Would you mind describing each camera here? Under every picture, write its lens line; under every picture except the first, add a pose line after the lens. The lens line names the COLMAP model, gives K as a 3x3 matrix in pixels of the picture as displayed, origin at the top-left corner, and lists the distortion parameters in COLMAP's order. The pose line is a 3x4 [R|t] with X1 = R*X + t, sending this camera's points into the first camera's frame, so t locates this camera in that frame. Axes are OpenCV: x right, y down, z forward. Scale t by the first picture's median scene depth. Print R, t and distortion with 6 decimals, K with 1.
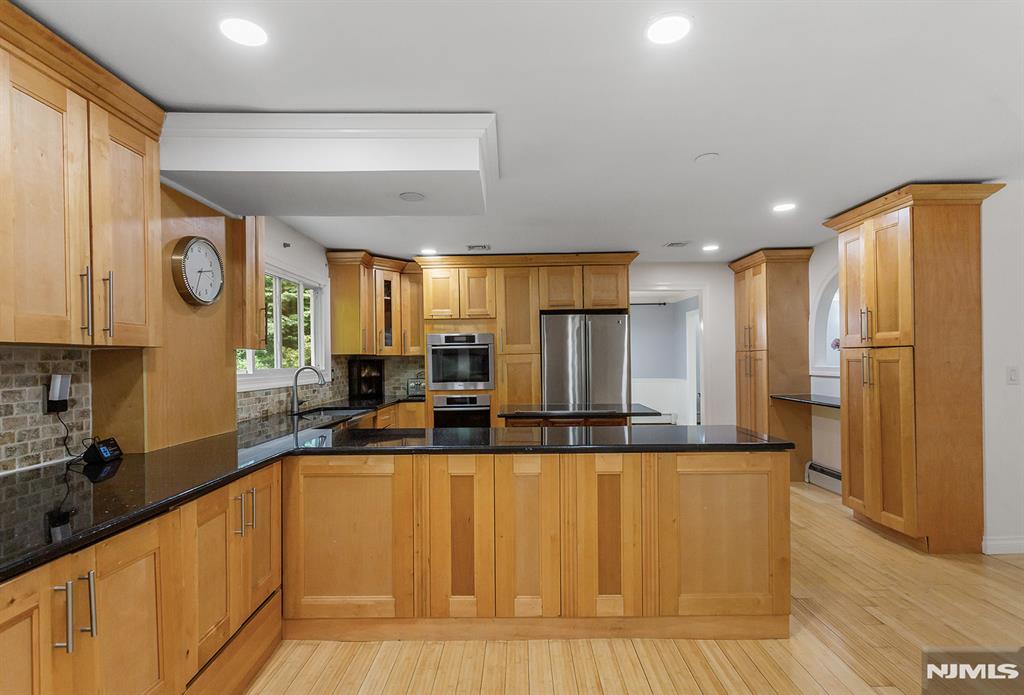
lens RADIAL K [[497.3, 0, 505.2], [0, 497.3, 352.1], [0, 0, 1]] dist [-0.021366, 0.001207]
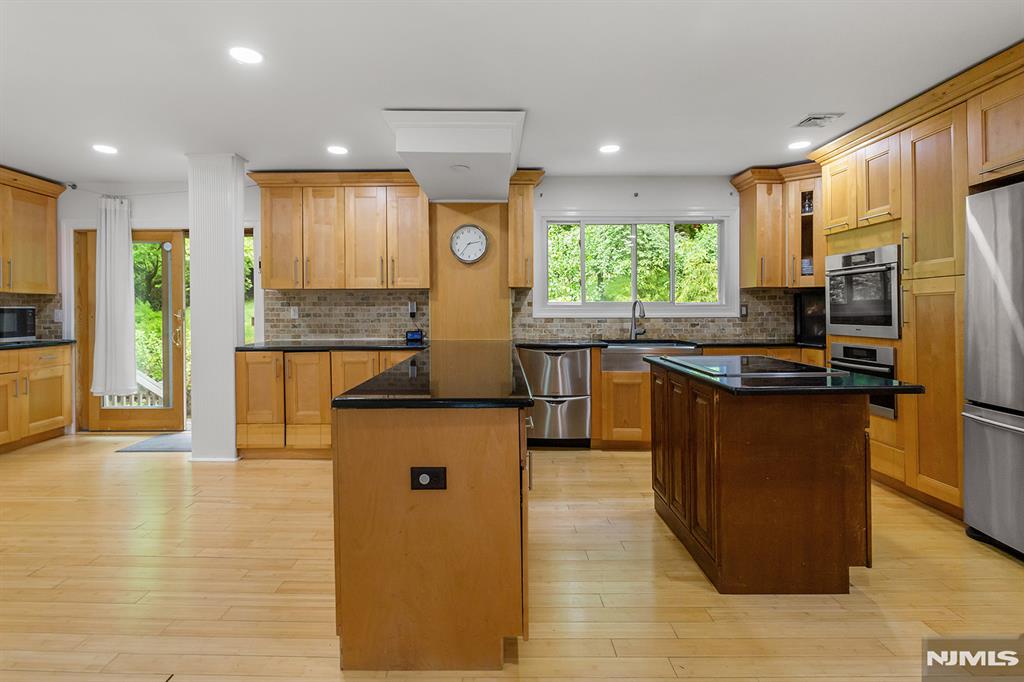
lens RADIAL K [[488.9, 0, 508.4], [0, 488.9, 311.8], [0, 0, 1]] dist [-0.006961, 0.006118]
pose [[0.032615, 0.019344, -0.999281, 0.546274], [0.019844, 0.999603, 0.019998, 0.021766], [0.999271, -0.020482, 0.032218, 0.526950]]
